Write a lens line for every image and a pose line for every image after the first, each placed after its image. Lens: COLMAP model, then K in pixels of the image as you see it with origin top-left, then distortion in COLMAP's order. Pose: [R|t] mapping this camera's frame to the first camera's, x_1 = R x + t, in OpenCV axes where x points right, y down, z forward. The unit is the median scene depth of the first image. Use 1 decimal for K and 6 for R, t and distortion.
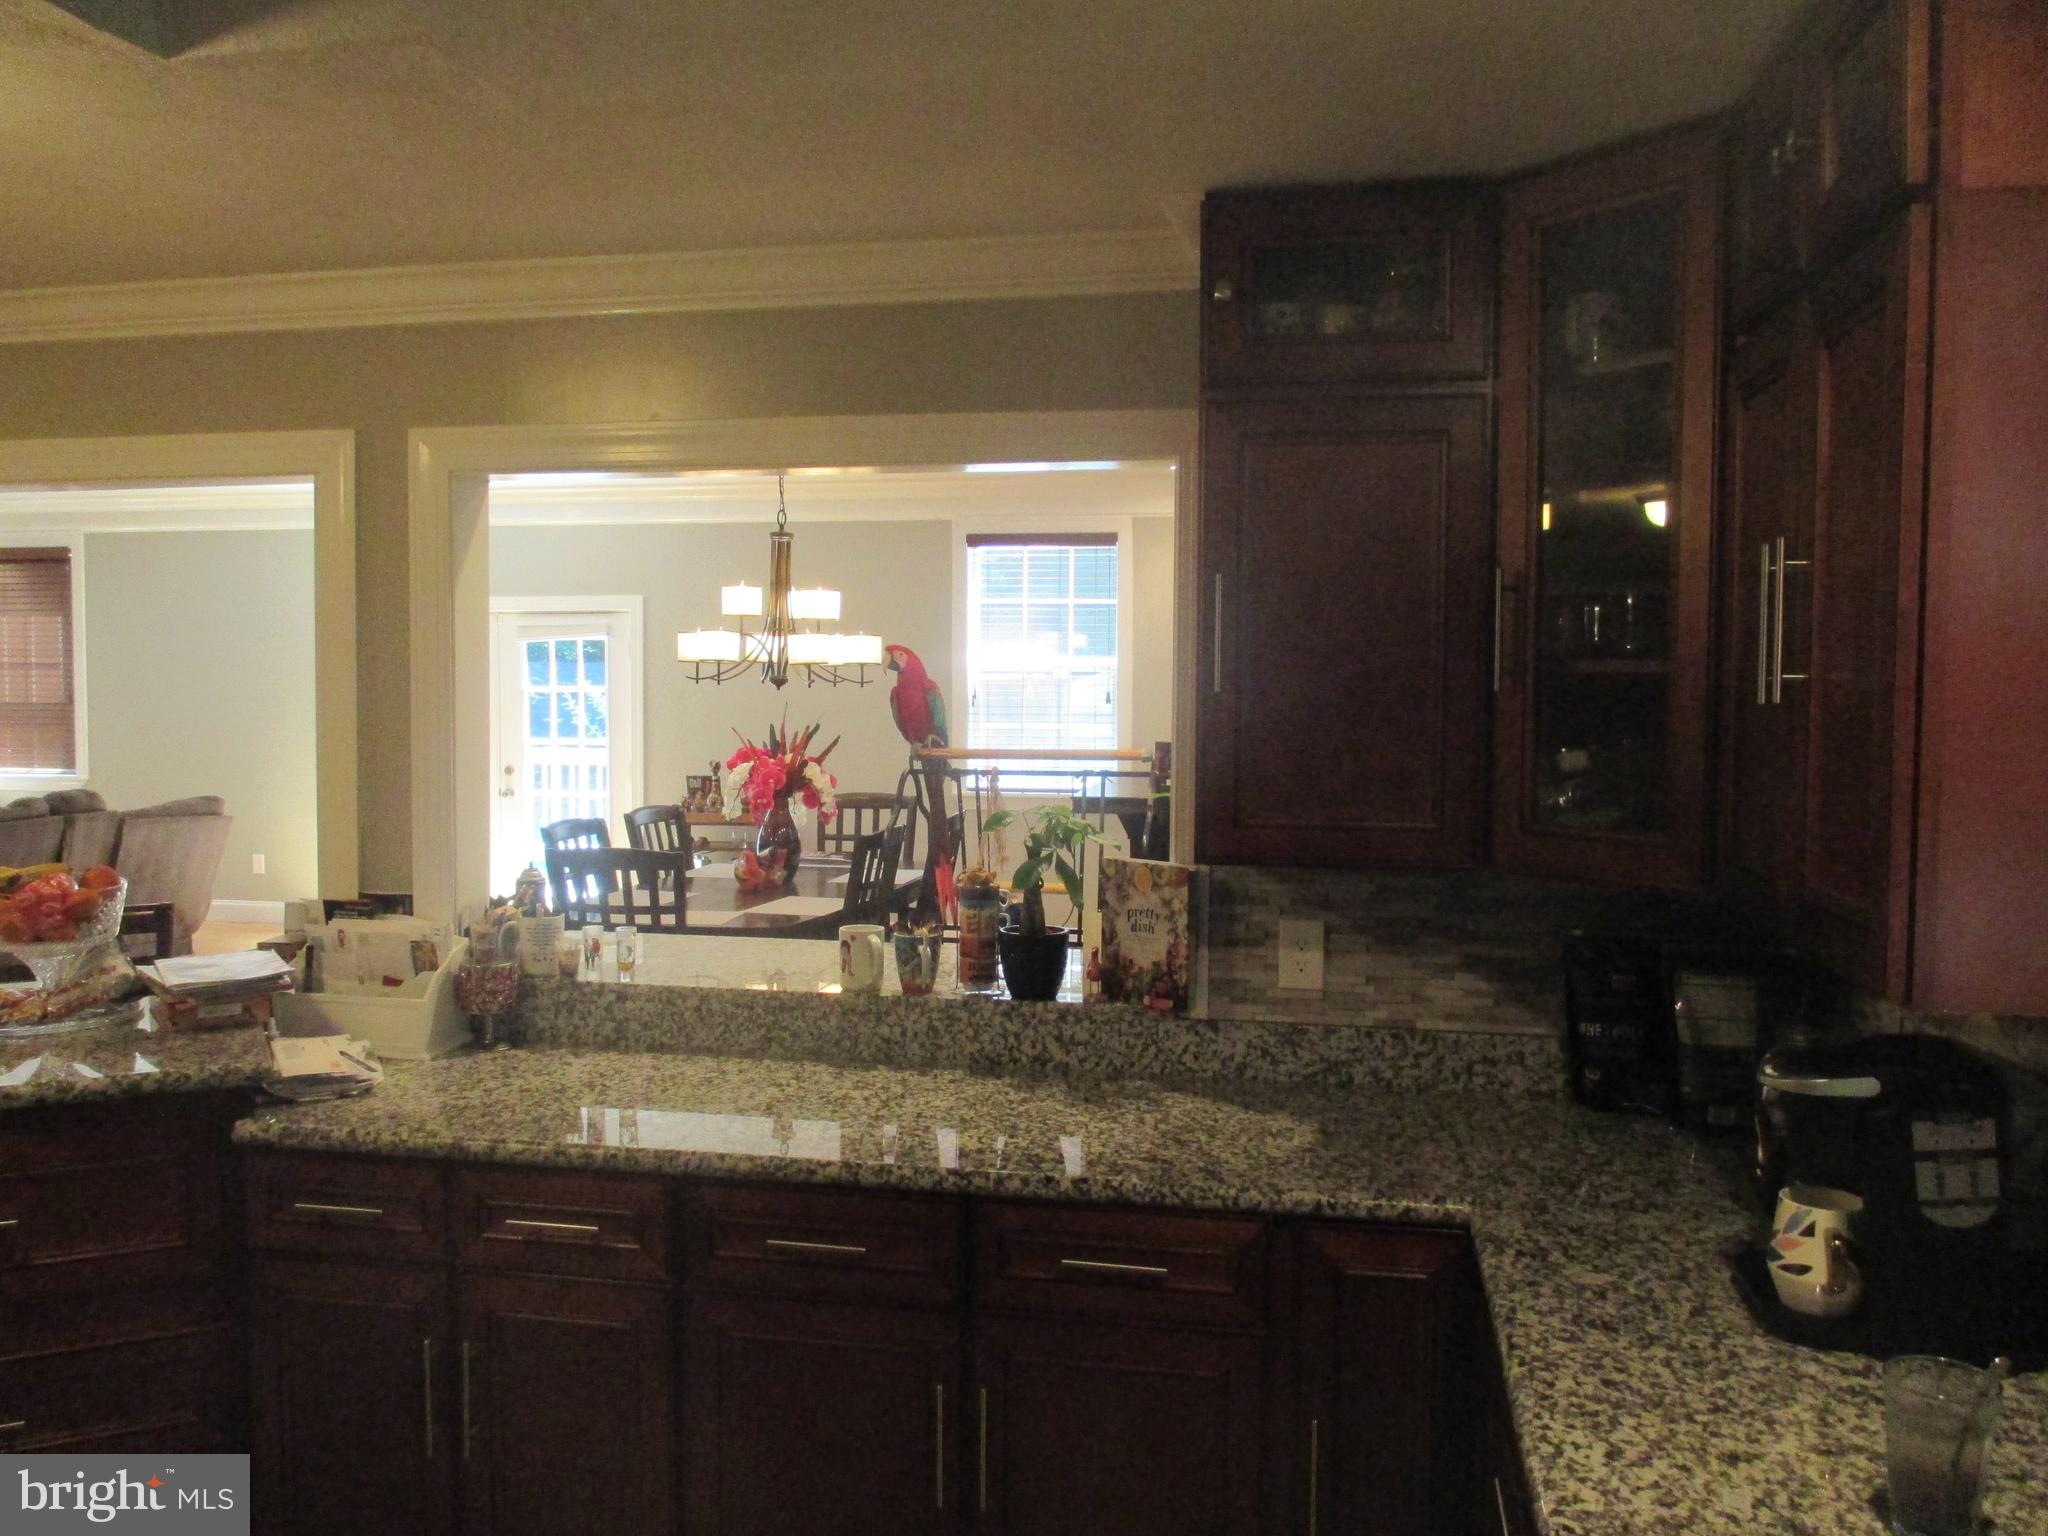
lens RADIAL K [[1726.7, 0, 1024.6], [0, 1726.7, 754.4], [0, 0, 1]] dist [-0.036168, 0.039764]
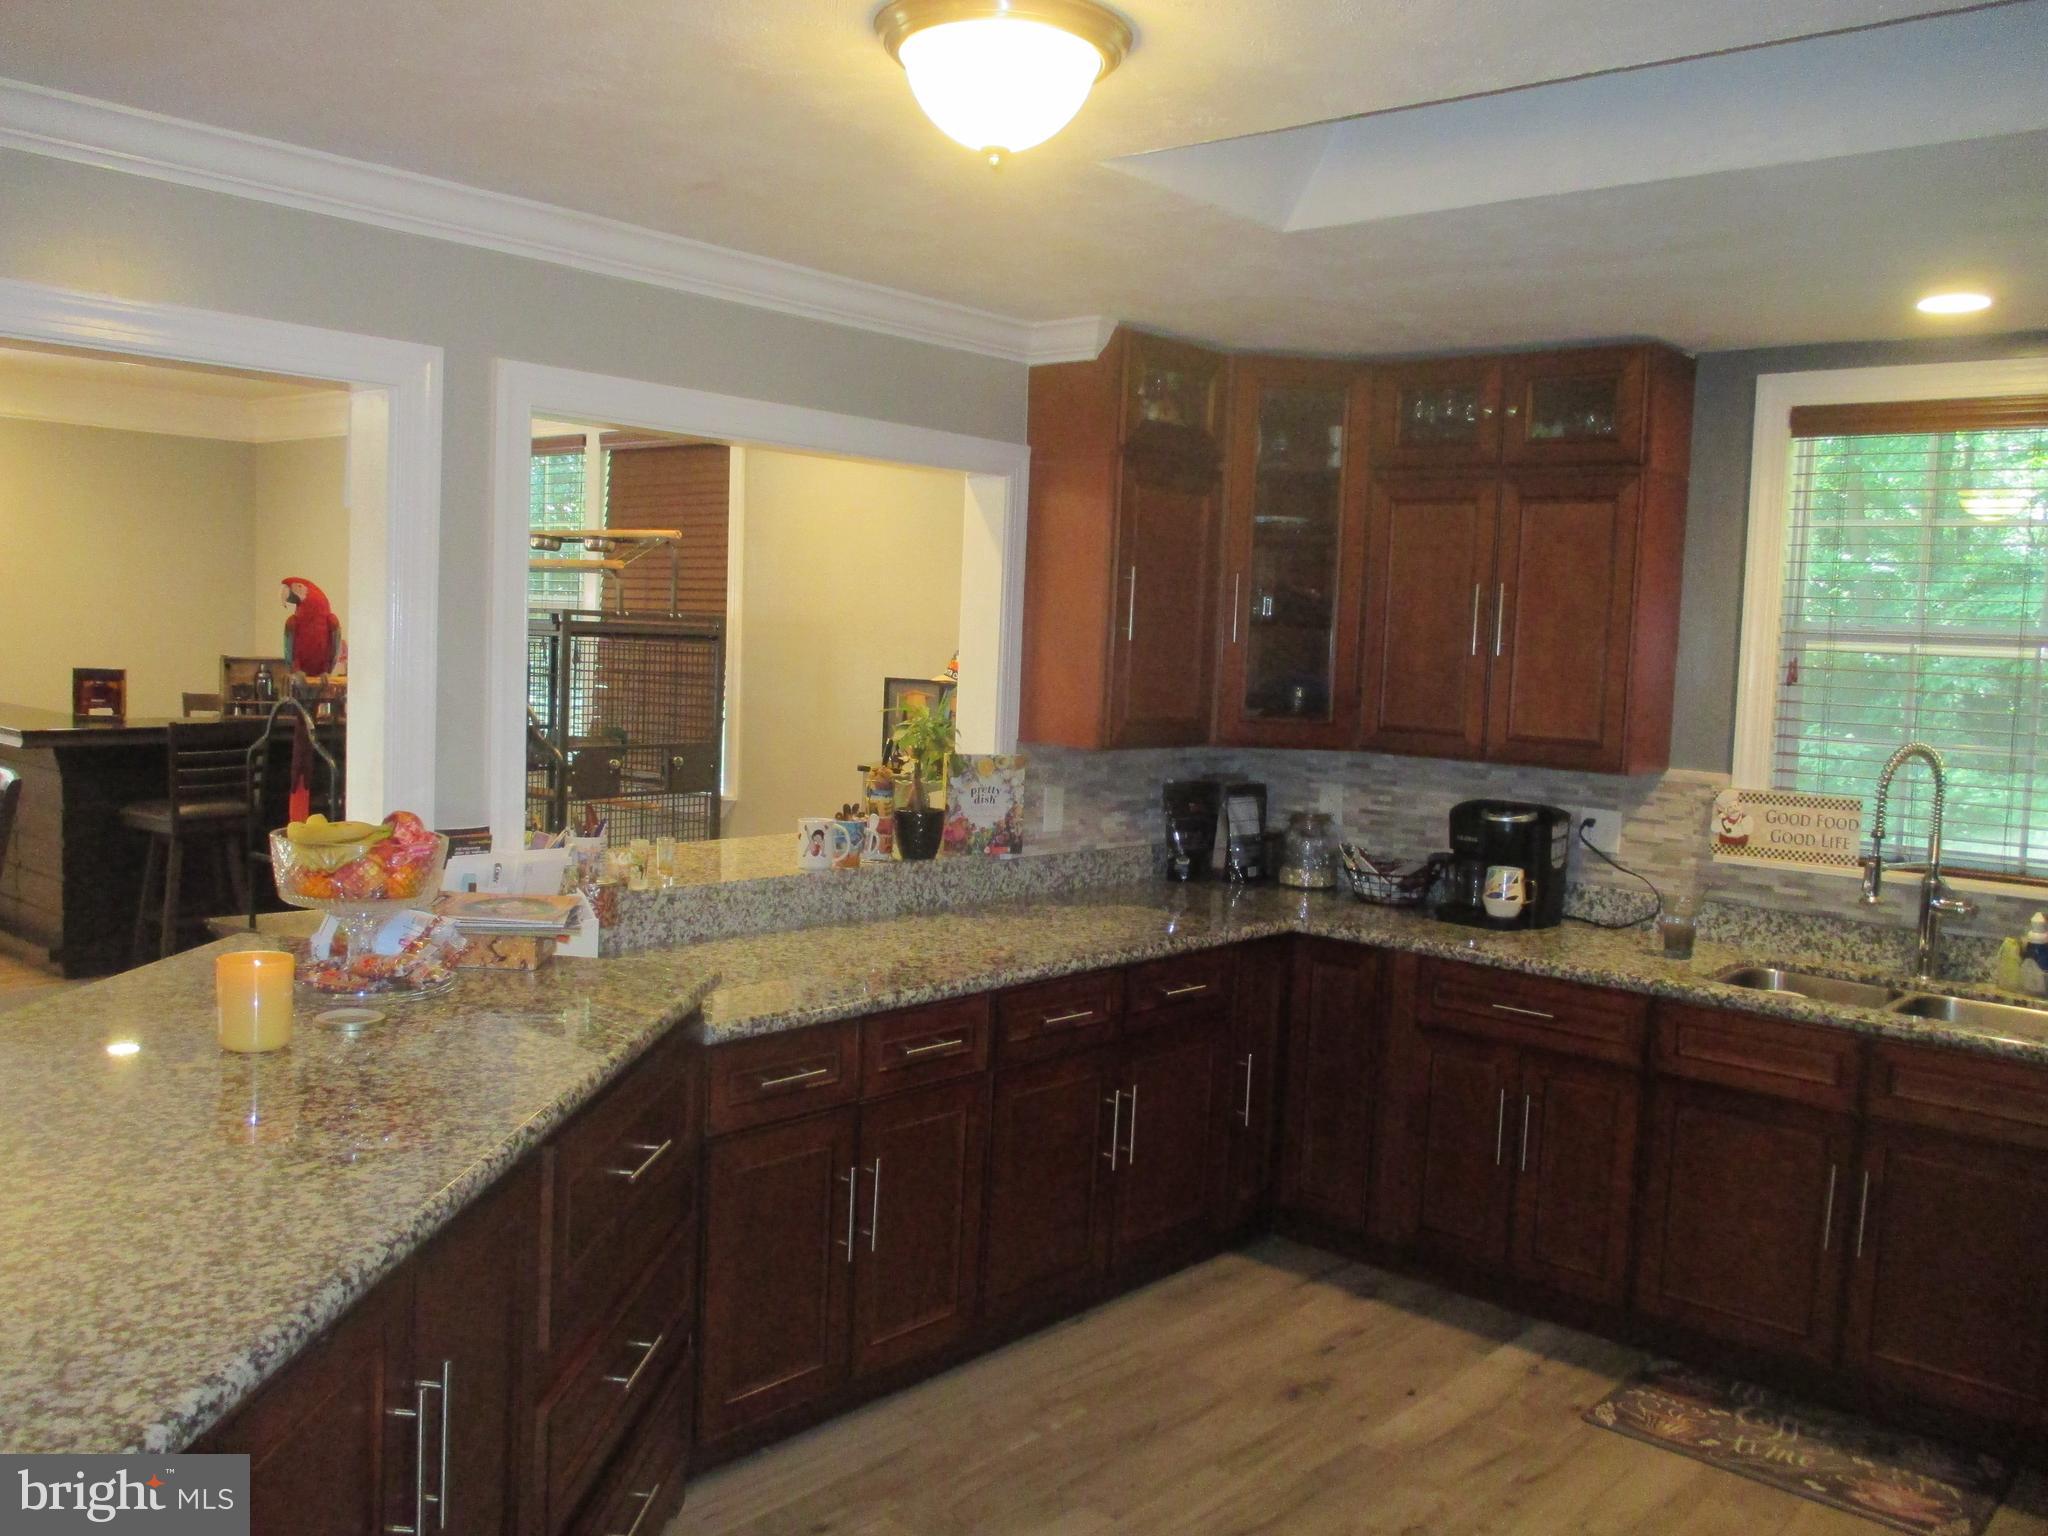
lens RADIAL K [[1726.7, 0, 1021.6], [0, 1726.7, 772.2], [0, 0, 1]] dist [-0.036168, 0.039764]
pose [[0.503912, -0.055255, 0.861986, -1.155371], [0.010566, 0.998271, 0.057814, -0.005987], [-0.863690, -0.020025, 0.503625, 0.246253]]
